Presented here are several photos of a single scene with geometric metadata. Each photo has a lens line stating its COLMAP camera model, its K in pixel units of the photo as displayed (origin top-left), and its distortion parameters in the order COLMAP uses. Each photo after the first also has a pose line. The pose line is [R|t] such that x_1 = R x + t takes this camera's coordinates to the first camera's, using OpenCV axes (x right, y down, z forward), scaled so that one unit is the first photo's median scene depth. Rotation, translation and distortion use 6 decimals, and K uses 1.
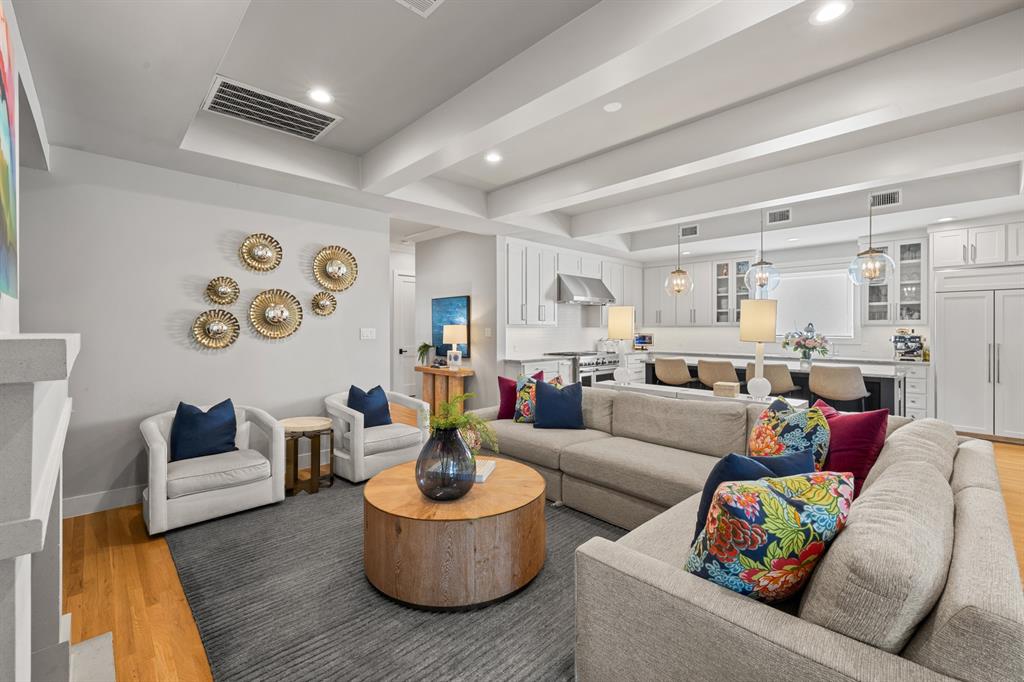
lens RADIAL K [[434.8, 0, 511.0], [0, 434.8, 335.2], [0, 0, 1]] dist [0.002794, -0.000455]
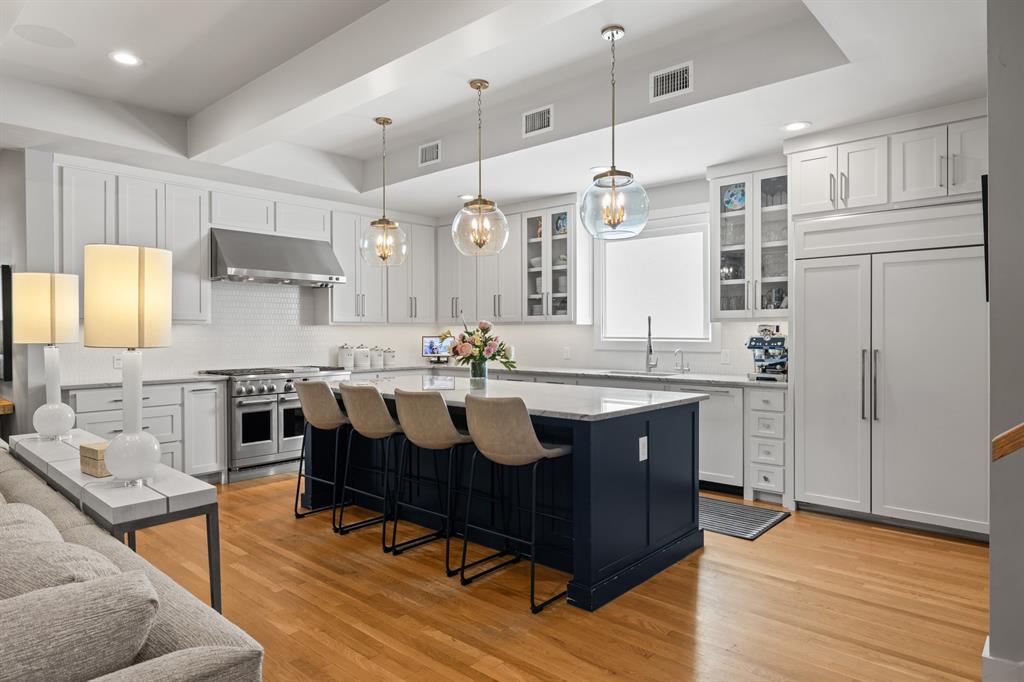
lens RADIAL K [[614.8, 0, 512.7], [0, 614.8, 341.5], [0, 0, 1]] dist [-0.002851, -0.000871]
pose [[0.996819, -0.004250, 0.079581, 0.485720], [0.004173, 0.999991, 0.001129, 0.004947], [-0.079585, -0.000793, 0.996828, 0.208897]]
